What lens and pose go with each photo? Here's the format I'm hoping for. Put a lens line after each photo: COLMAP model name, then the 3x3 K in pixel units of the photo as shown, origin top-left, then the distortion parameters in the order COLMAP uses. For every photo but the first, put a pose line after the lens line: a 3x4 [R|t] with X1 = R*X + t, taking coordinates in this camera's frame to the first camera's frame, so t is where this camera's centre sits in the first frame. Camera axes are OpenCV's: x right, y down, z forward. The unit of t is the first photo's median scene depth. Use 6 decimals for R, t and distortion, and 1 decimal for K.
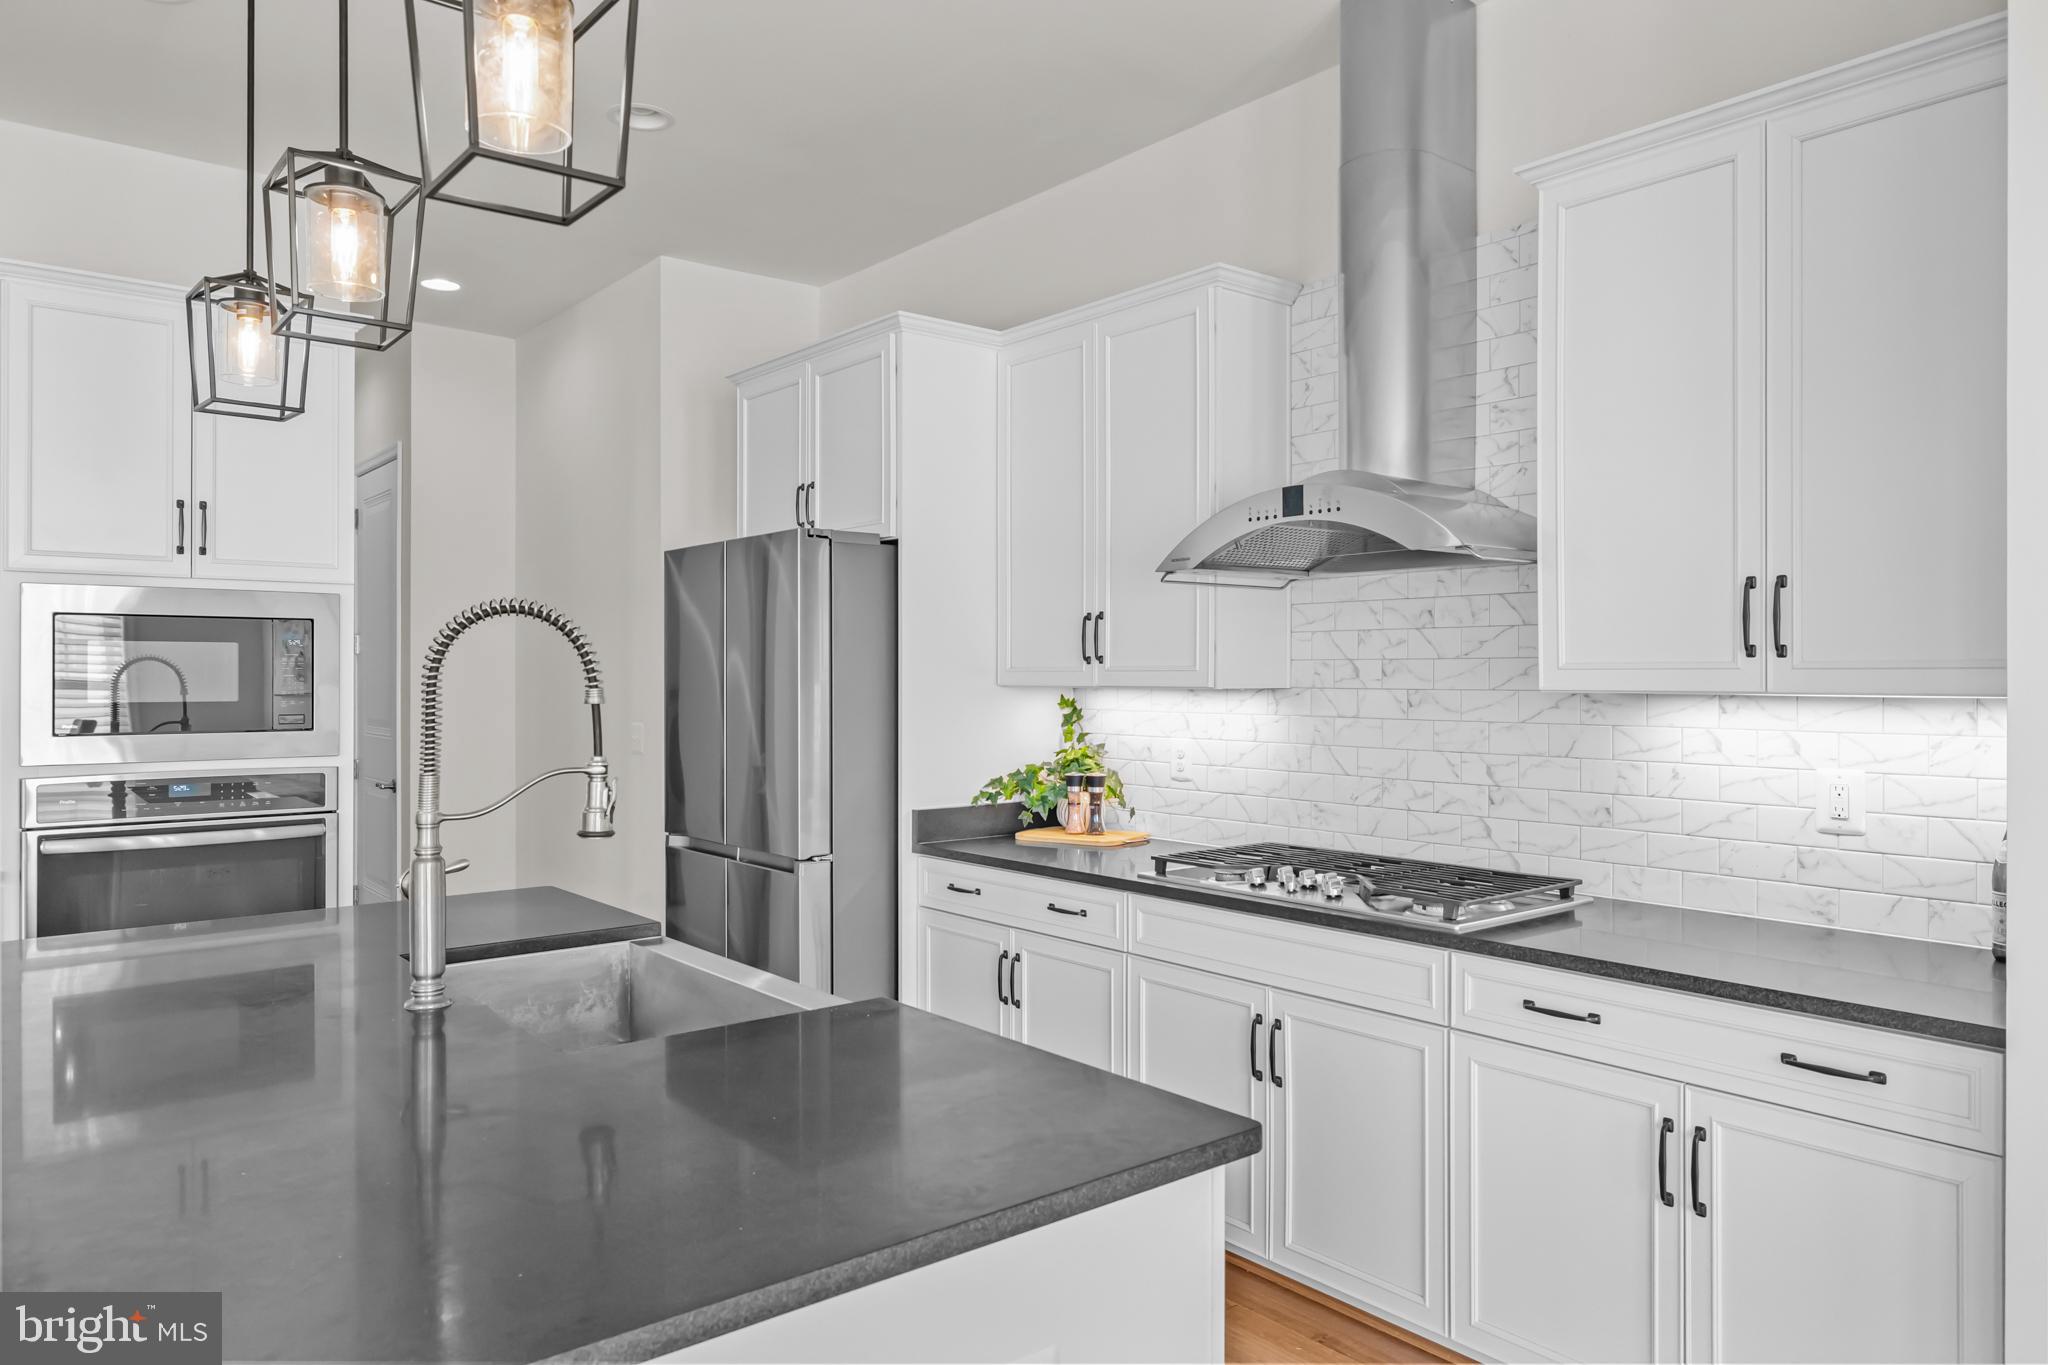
lens RADIAL K [[1341.2, 0, 1022.3], [0, 1341.2, 675.2], [0, 0, 1]] dist [0.002758, -0.000057]
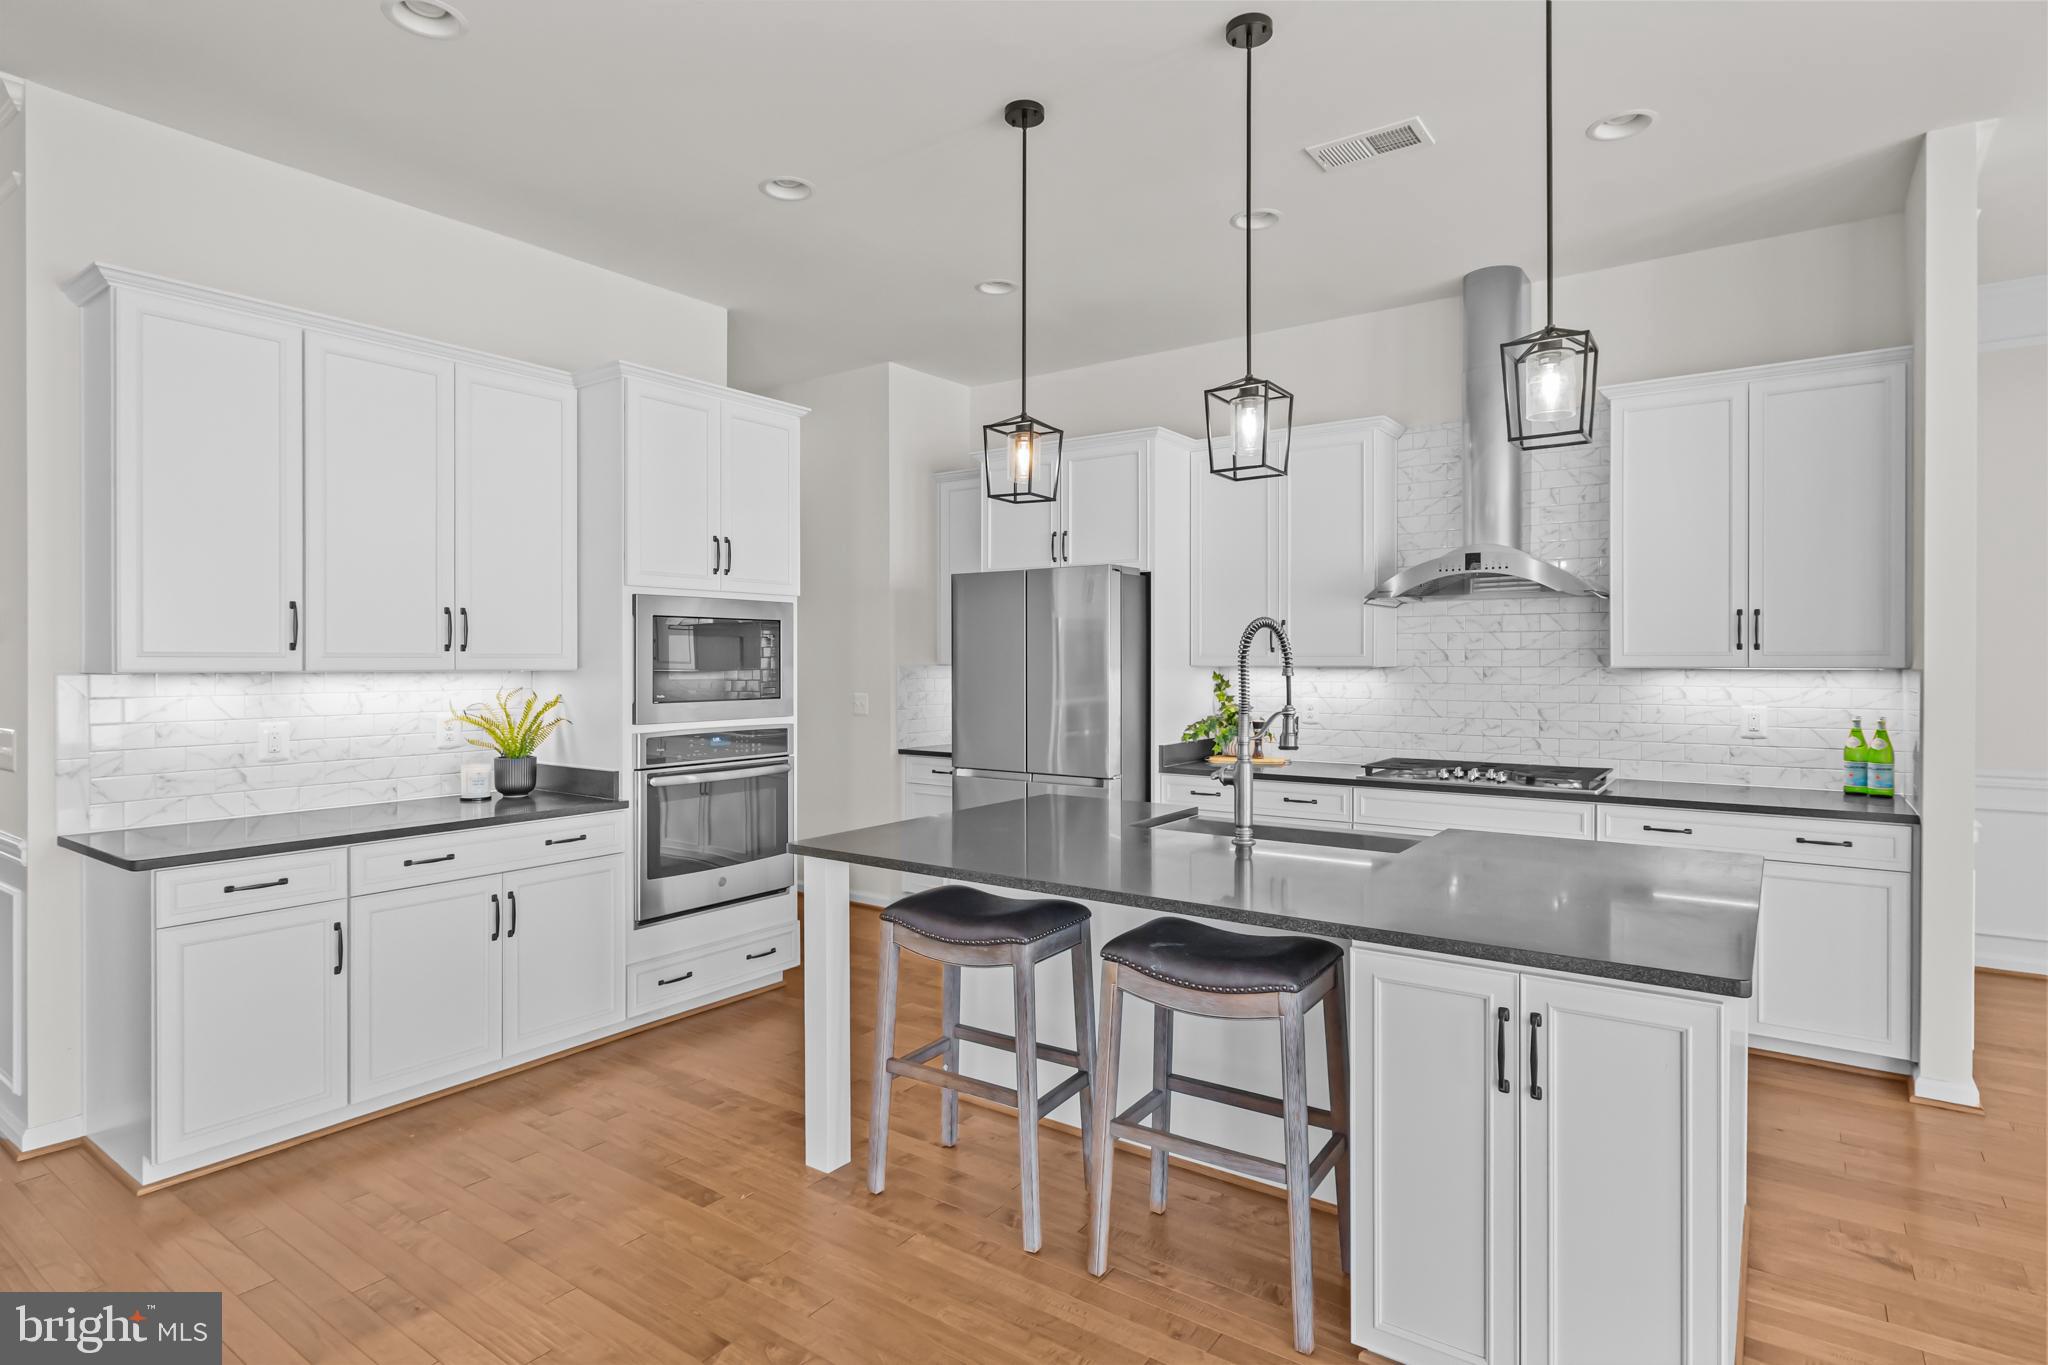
lens RADIAL K [[1064.6, 0, 1026.1], [0, 1064.6, 664.9], [0, 0, 1]] dist [-0.002638, 0.000161]
pose [[0.964461, -0.002532, 0.264215, -0.635176], [0.000946, 0.999981, 0.006131, -0.000986], [-0.264225, -0.005664, 0.964444, -0.176938]]
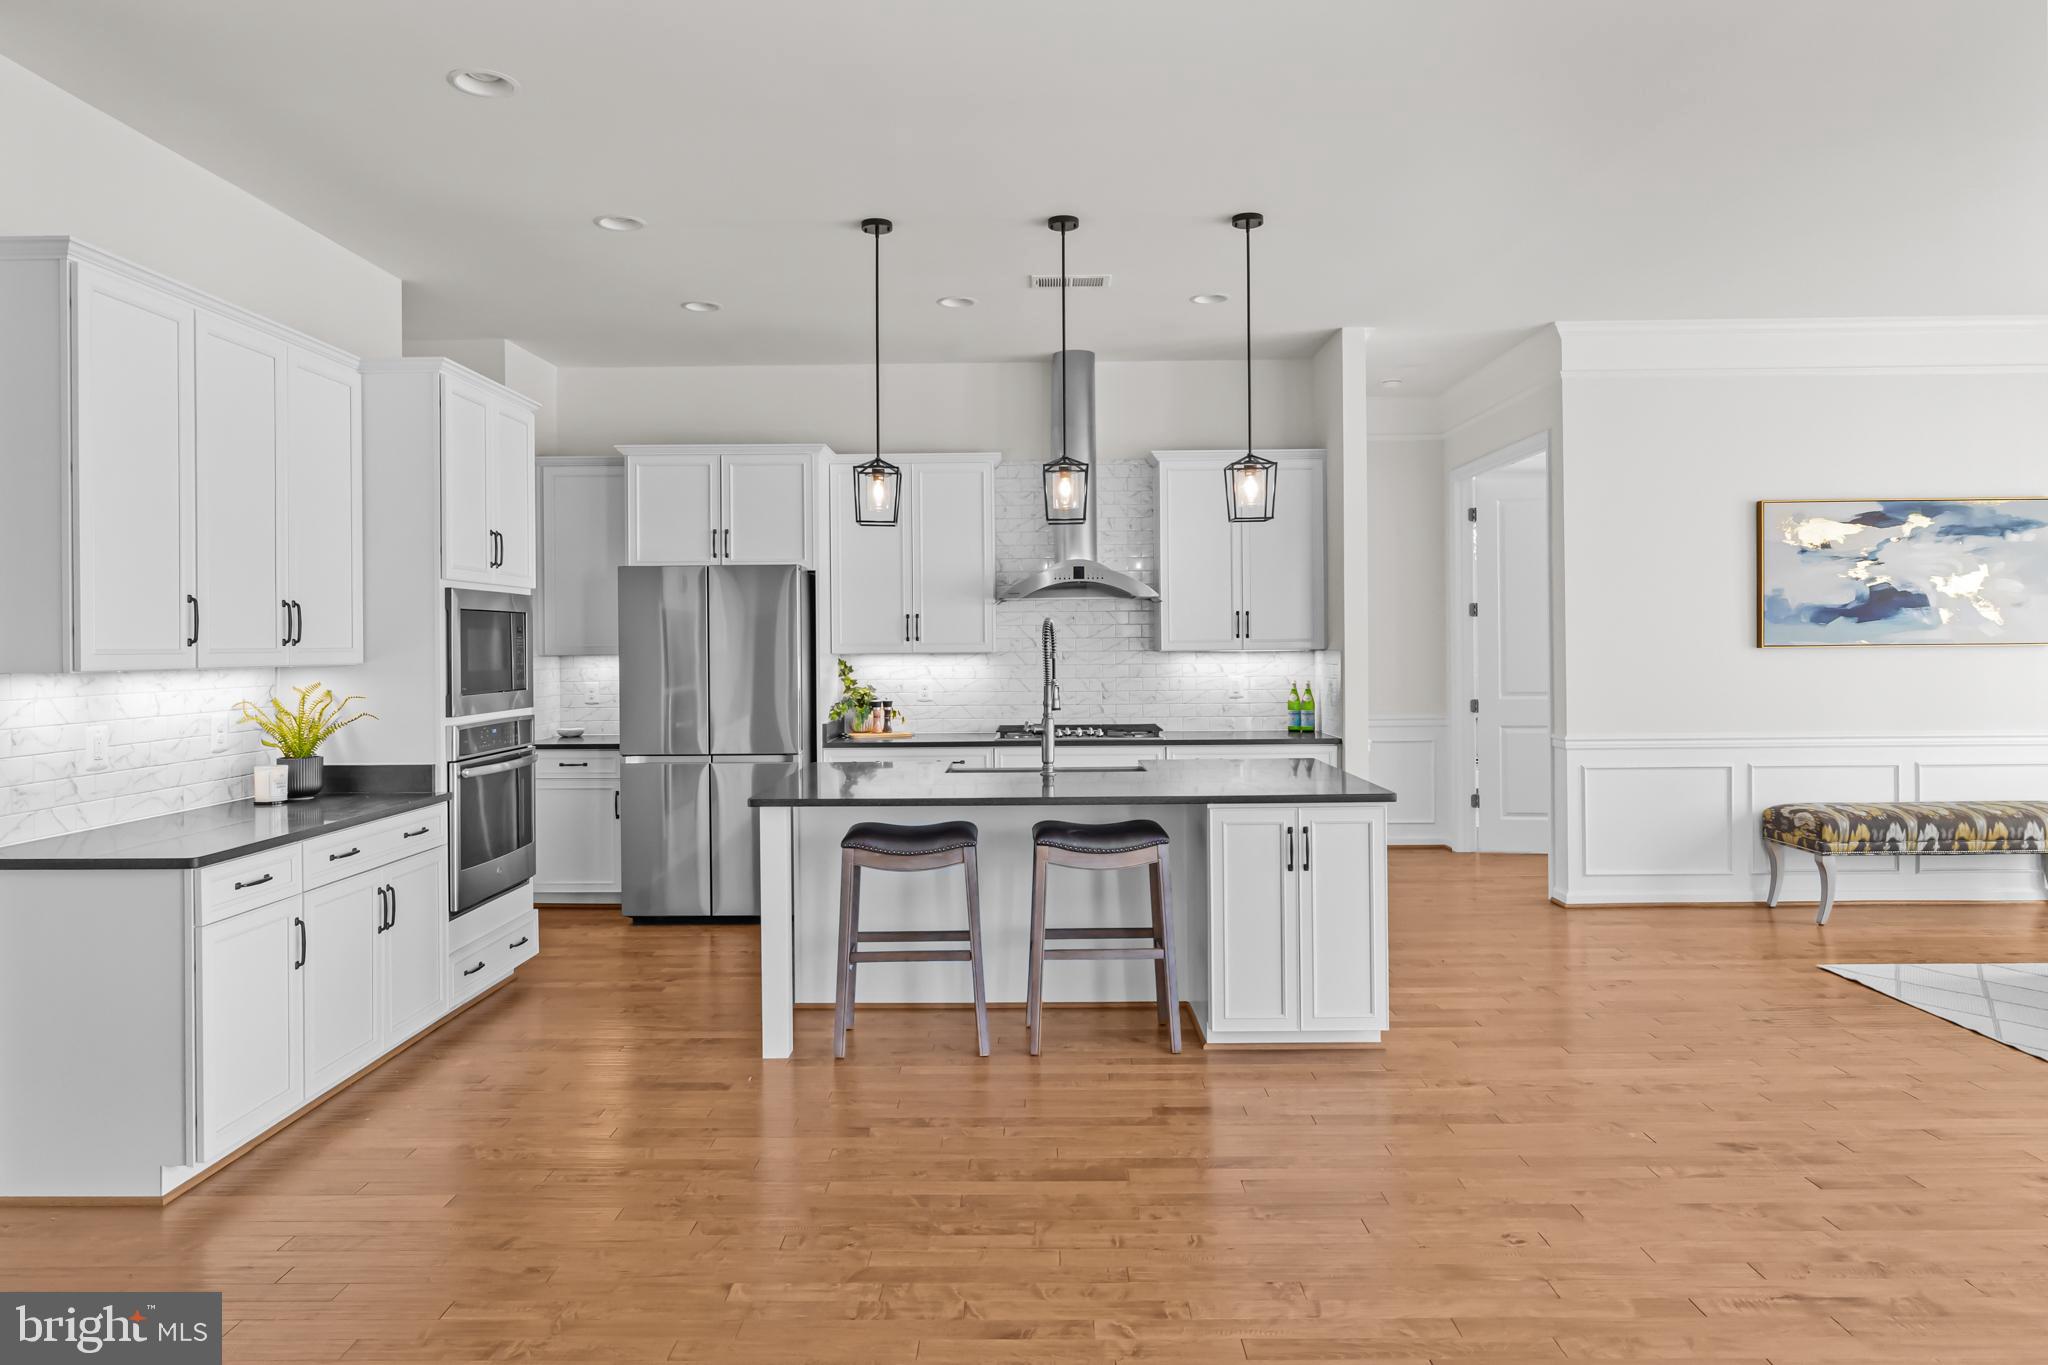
lens RADIAL K [[1267.9, 0, 1016.6], [0, 1267.9, 647.2], [0, 0, 1]] dist [-0.003623, 0.000441]
pose [[0.643355, -0.008860, 0.765516, -1.360186], [0.008241, 0.999955, 0.004648, -0.007128], [-0.765523, 0.003319, 0.643400, -0.310700]]
